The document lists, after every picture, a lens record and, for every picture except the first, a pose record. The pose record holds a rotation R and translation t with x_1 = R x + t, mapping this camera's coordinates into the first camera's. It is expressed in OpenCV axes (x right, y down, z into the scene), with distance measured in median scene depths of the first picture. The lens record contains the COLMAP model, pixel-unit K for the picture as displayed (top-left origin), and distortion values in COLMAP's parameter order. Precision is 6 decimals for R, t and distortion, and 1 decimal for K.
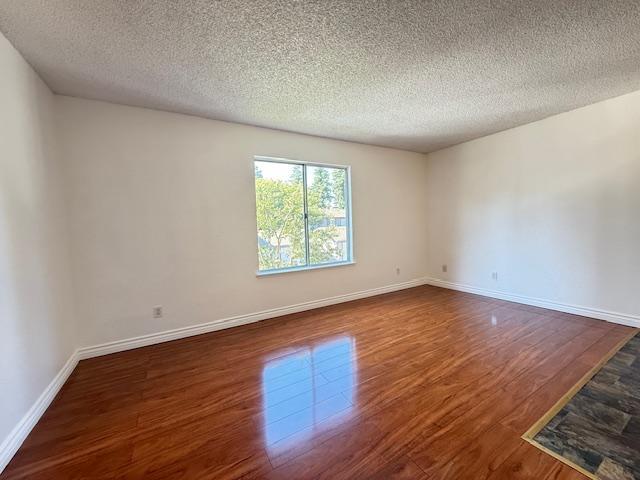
lens RADIAL K [[257.8, 0, 323.8], [0, 257.8, 240.4], [0, 0, 1]] dist [0.000734, -0.000087]
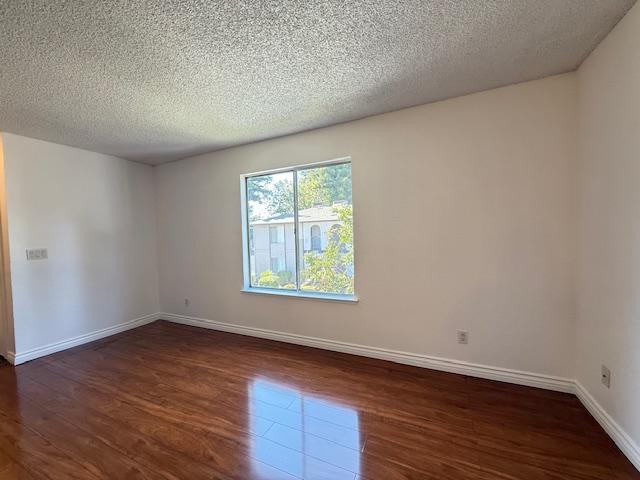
lens RADIAL K [[257.8, 0, 319.5], [0, 257.8, 239.8], [0, 0, 1]] dist [0.000734, -0.000087]
pose [[0.553640, 0.032275, -0.832130, 0.857896], [-0.041564, 0.999074, 0.011097, -0.100316], [0.831718, 0.028442, 0.554469, 0.763126]]
